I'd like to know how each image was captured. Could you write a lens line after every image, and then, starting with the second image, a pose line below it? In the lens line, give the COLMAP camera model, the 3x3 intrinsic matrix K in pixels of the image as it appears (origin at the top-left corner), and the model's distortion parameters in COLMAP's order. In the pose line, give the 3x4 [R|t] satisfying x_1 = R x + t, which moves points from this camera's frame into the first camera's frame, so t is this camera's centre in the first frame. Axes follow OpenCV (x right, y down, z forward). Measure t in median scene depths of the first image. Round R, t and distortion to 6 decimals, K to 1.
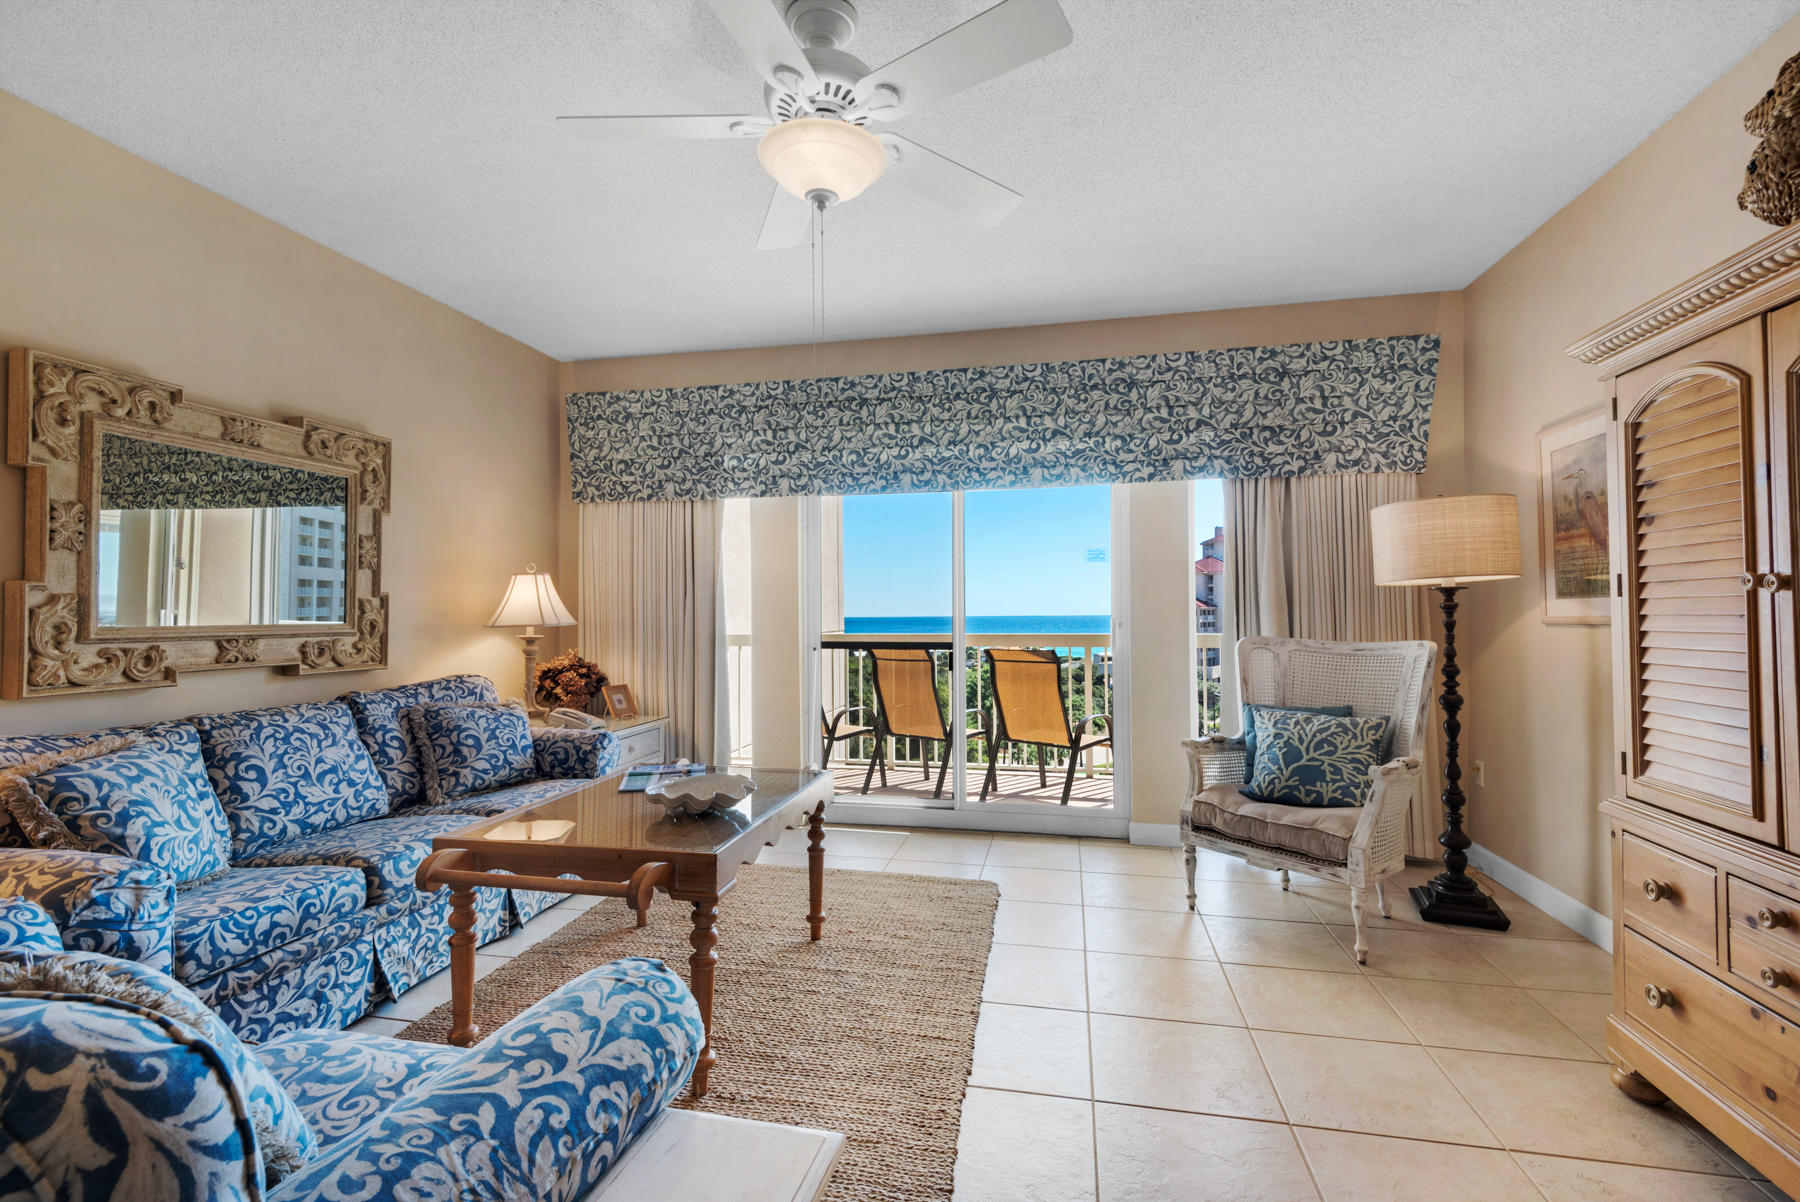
lens RADIAL K [[812.2, 0, 895.5], [0, 812.2, 603.4], [0, 0, 1]] dist [0.026959, -0.015614]
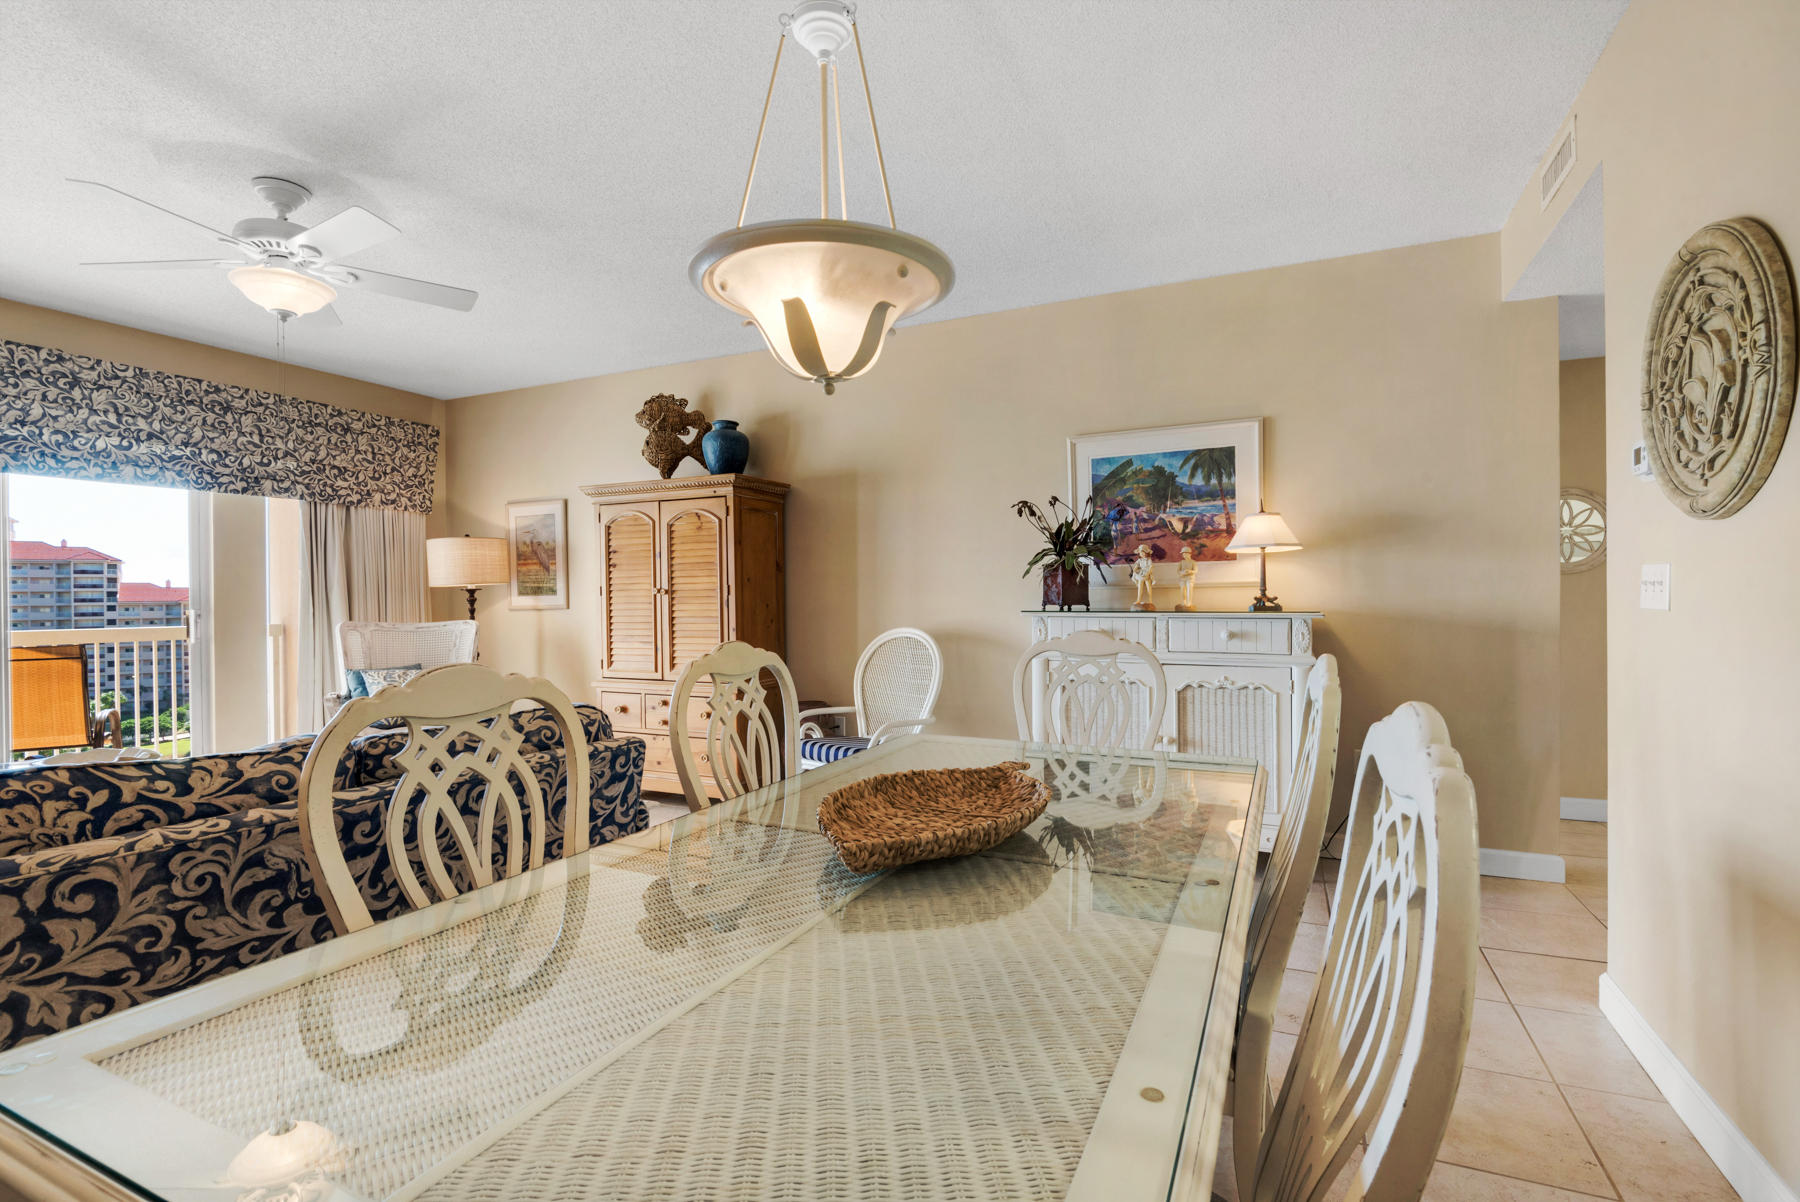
lens RADIAL K [[844.6, 0, 867.0], [0, 844.6, 602.0], [0, 0, 1]] dist [0.018539, -0.010297]
pose [[0.245904, 0.002723, 0.969290, -0.704233], [-0.003483, 0.999992, -0.001926, 0.007273], [-0.969288, -0.002902, 0.245911, -0.198359]]
